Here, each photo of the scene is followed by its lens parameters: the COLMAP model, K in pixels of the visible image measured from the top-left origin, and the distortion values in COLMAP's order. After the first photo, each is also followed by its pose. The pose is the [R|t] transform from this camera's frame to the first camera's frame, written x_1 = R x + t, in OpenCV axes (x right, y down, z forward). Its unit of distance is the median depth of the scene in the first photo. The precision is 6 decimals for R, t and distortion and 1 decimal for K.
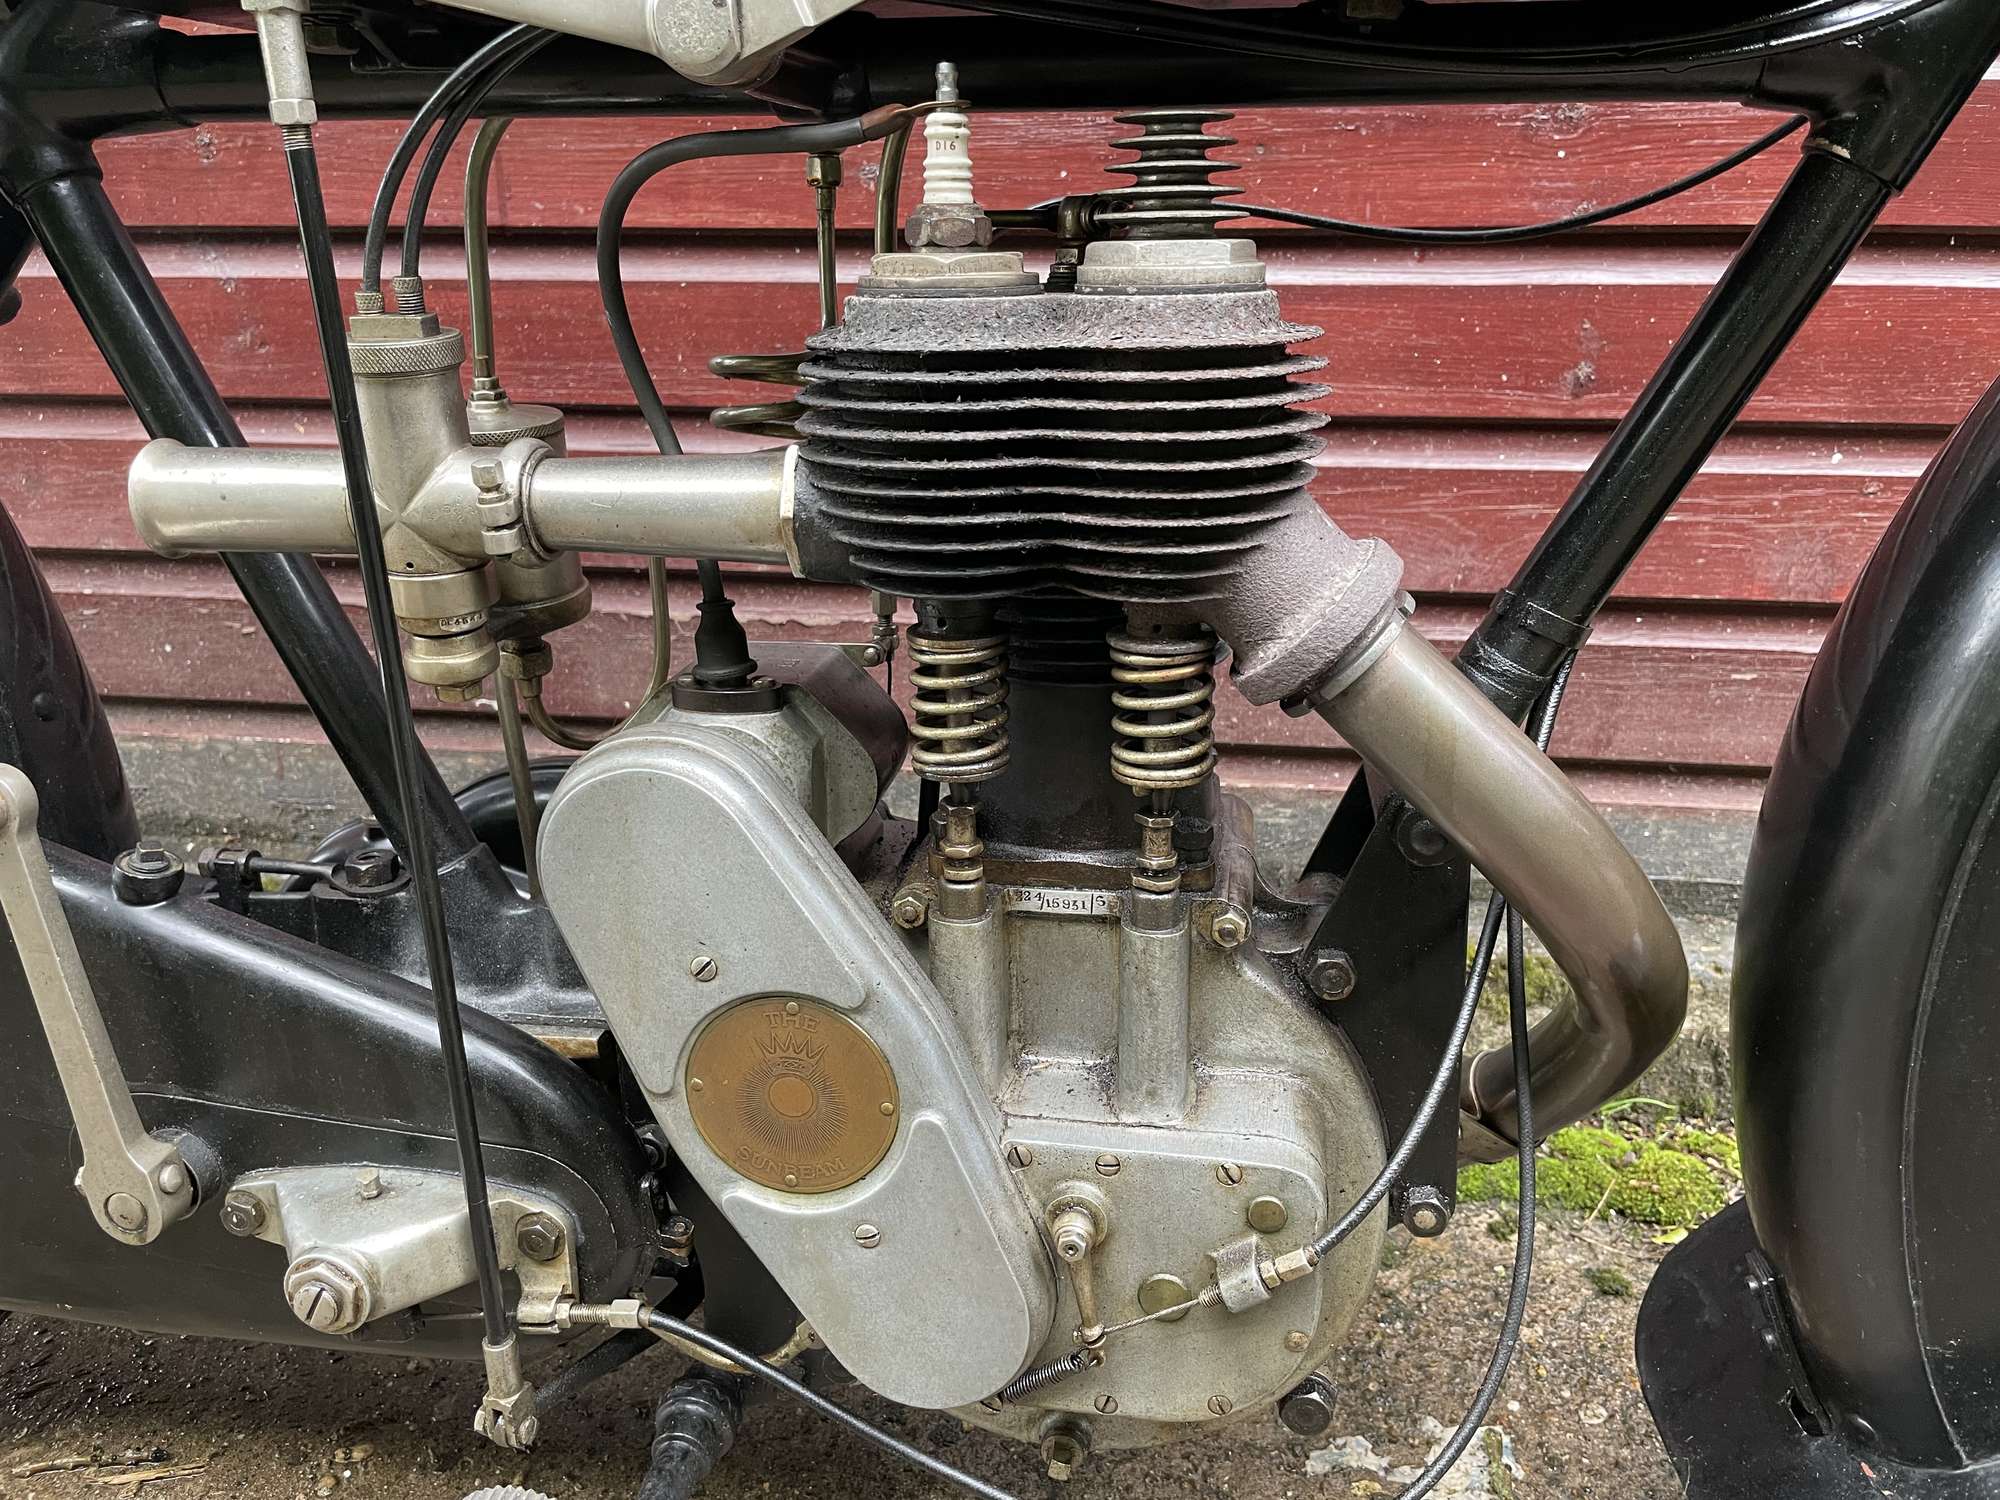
lens RADIAL K [[1542.4, 0, 1003.4], [0, 1542.4, 725.6], [0, 0, 1]] dist [0.079294, -0.125579]
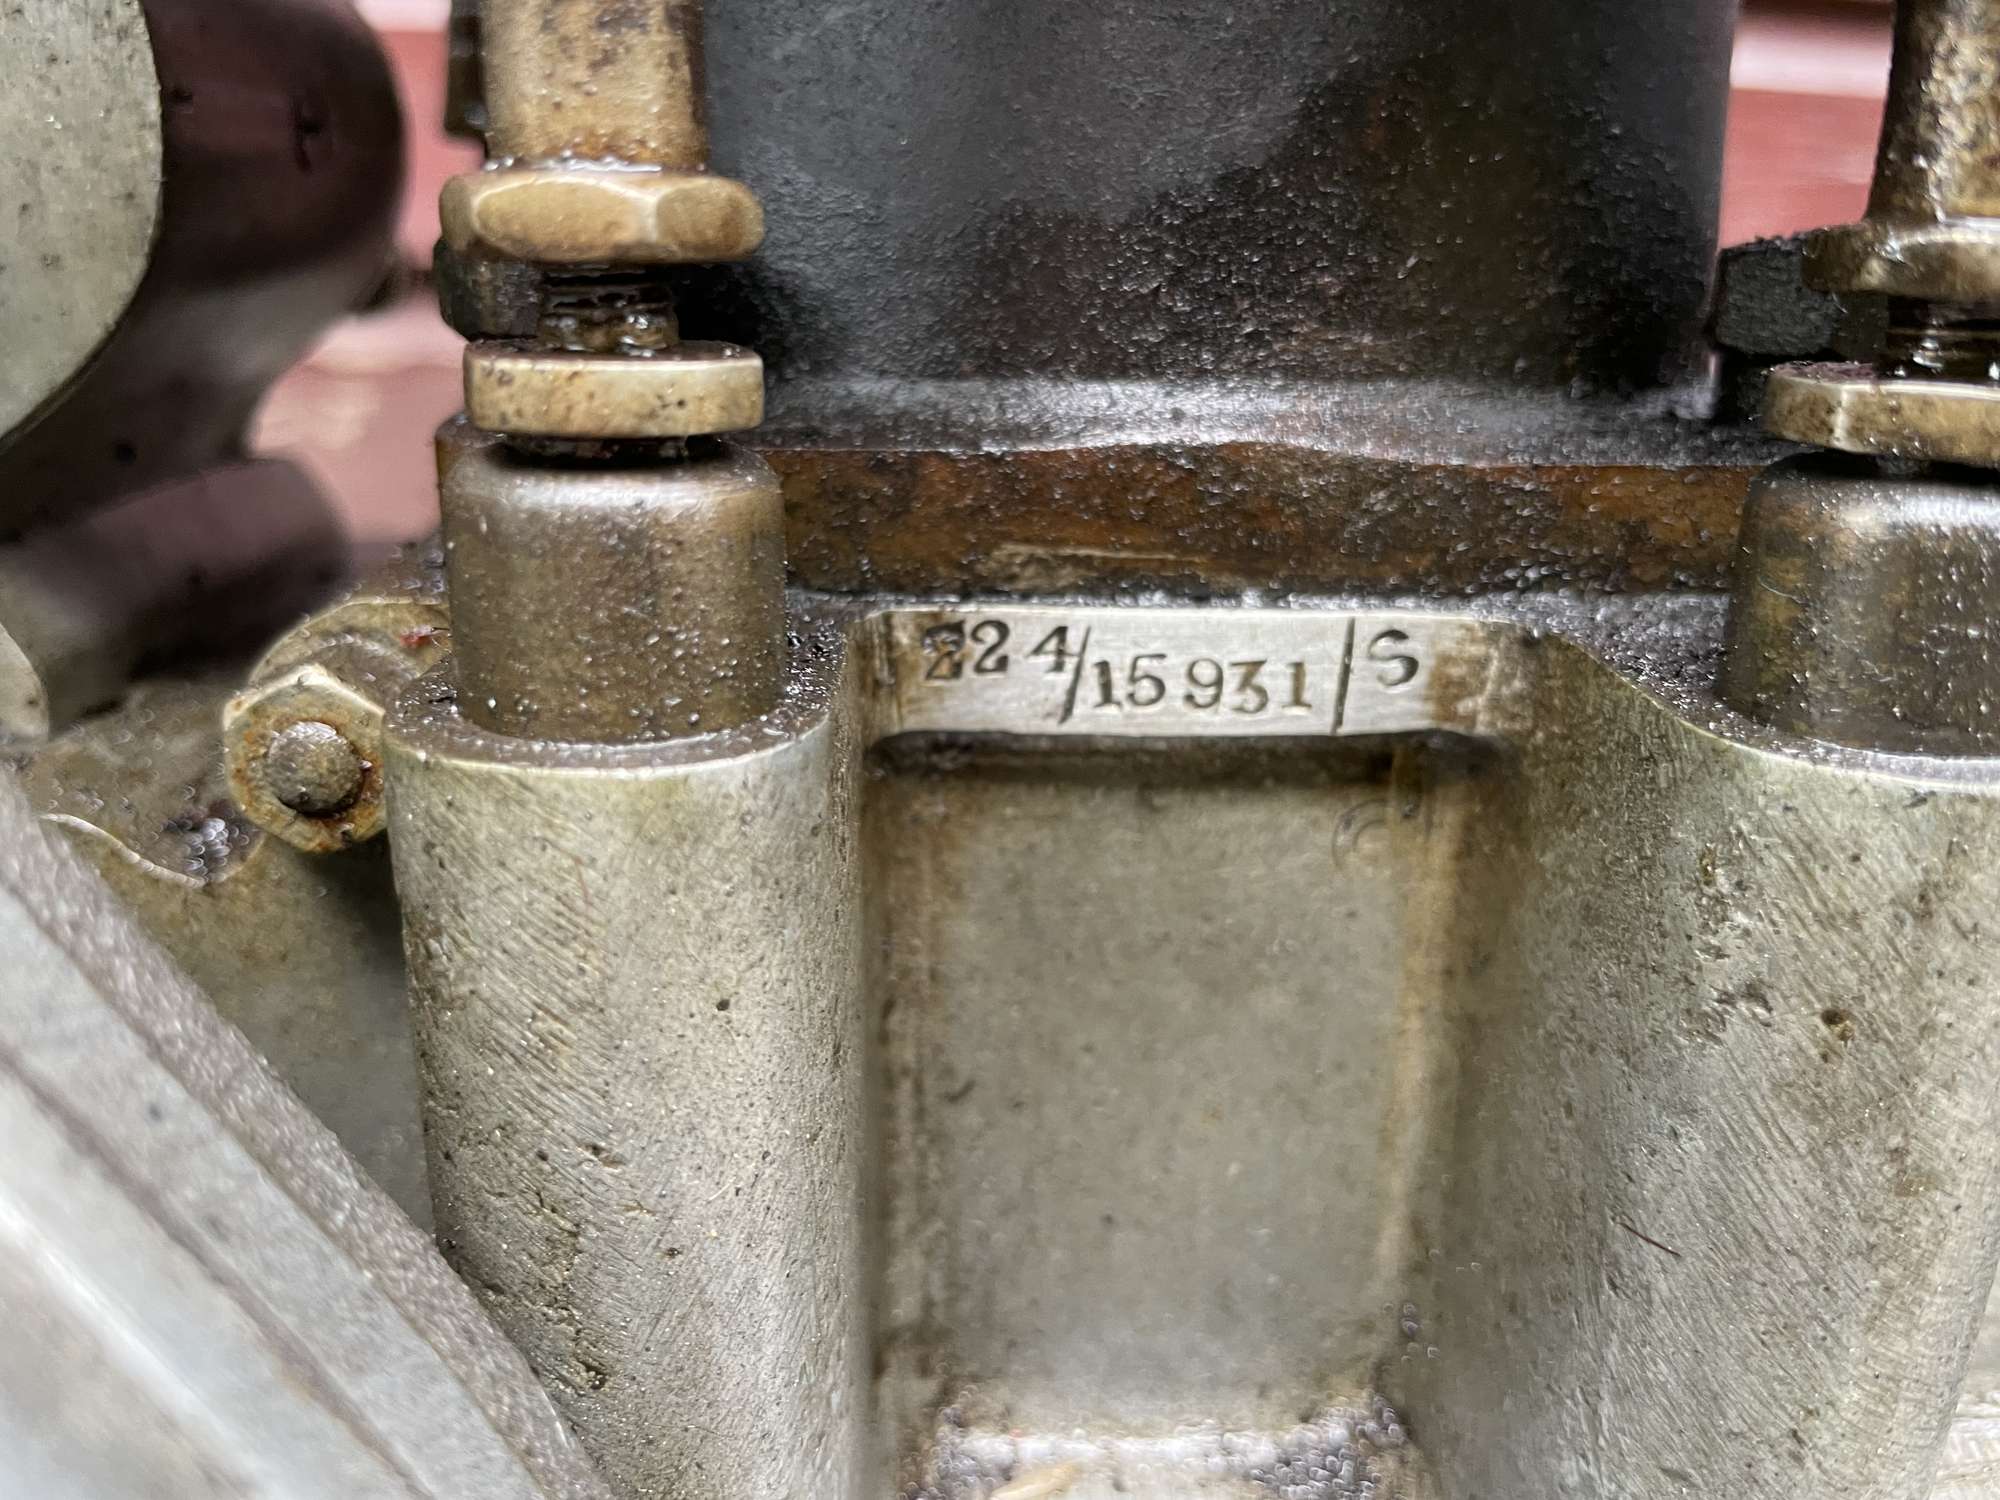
lens RADIAL K [[1539.6, 0, 1000.0], [0, 1539.6, 750.0], [0, 0, 1]] dist [0.081838, -0.122305]
pose [[0.981370, -0.025621, 0.190413, -0.019033], [0.024414, 0.999664, 0.008685, 0.121238], [-0.190571, -0.003875, 0.981666, 0.819850]]
